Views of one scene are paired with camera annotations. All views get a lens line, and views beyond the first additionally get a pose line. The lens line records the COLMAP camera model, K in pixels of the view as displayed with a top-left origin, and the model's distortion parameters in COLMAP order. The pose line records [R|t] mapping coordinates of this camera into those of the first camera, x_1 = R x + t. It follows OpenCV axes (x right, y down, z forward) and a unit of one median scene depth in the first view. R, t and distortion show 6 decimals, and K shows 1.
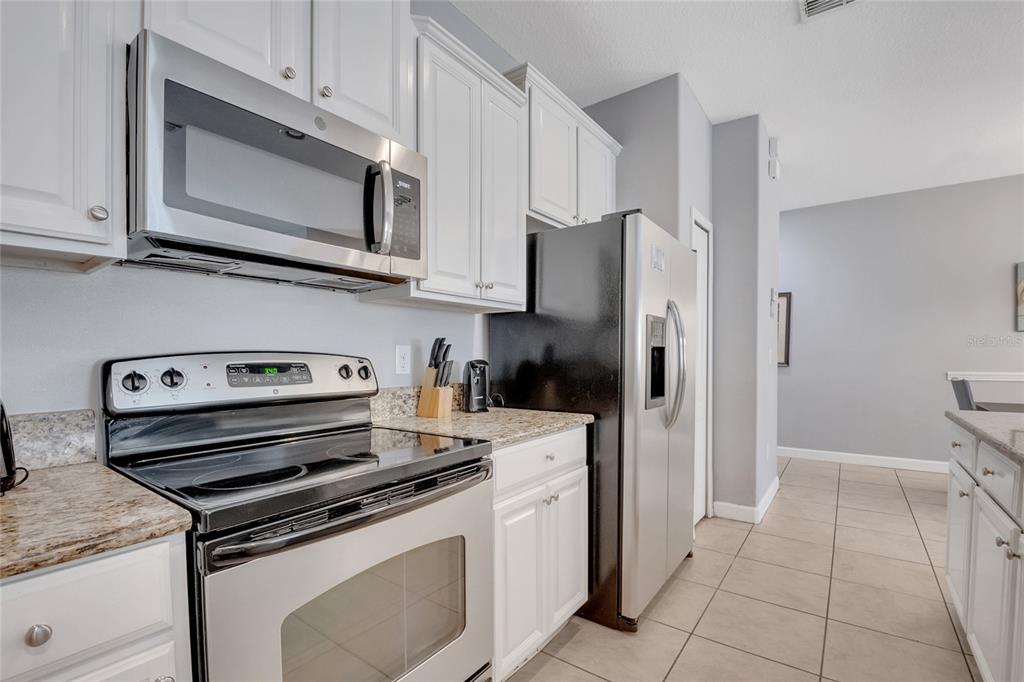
lens RADIAL K [[453.1, 0, 516.6], [0, 453.1, 349.9], [0, 0, 1]] dist [0.001554, -0.014178]
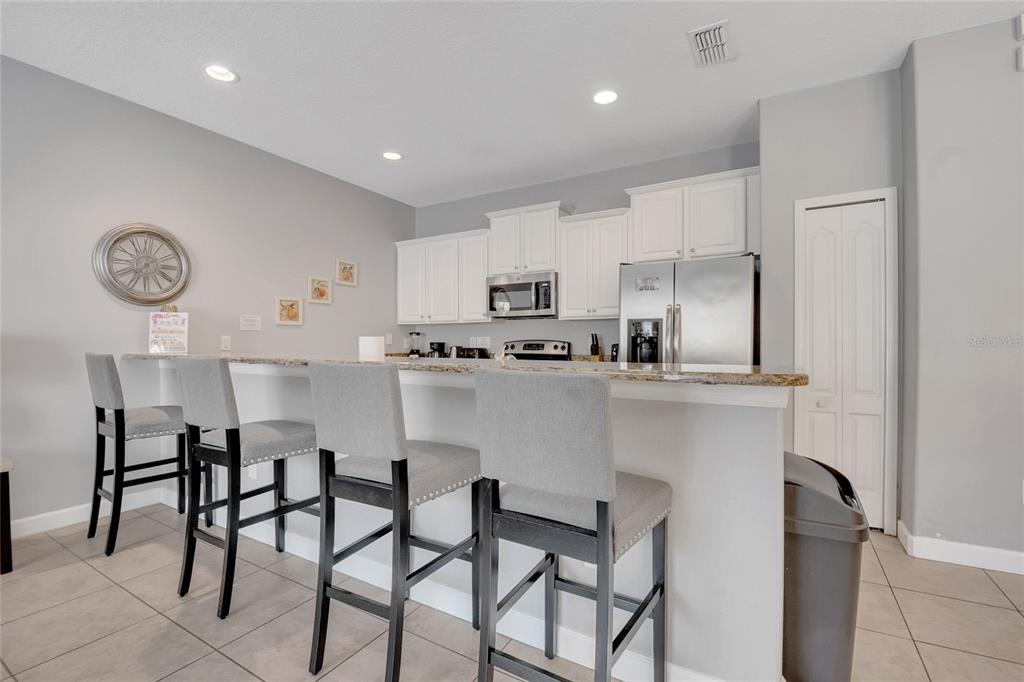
lens RADIAL K [[453.1, 0, 516.6], [0, 453.1, 349.9], [0, 0, 1]] dist [0.001554, -0.014178]
pose [[0.097034, 0.015063, -0.995167, 2.770782], [0.008380, 0.999838, 0.015950, 0.018670], [0.995246, -0.009887, 0.096892, 0.508511]]
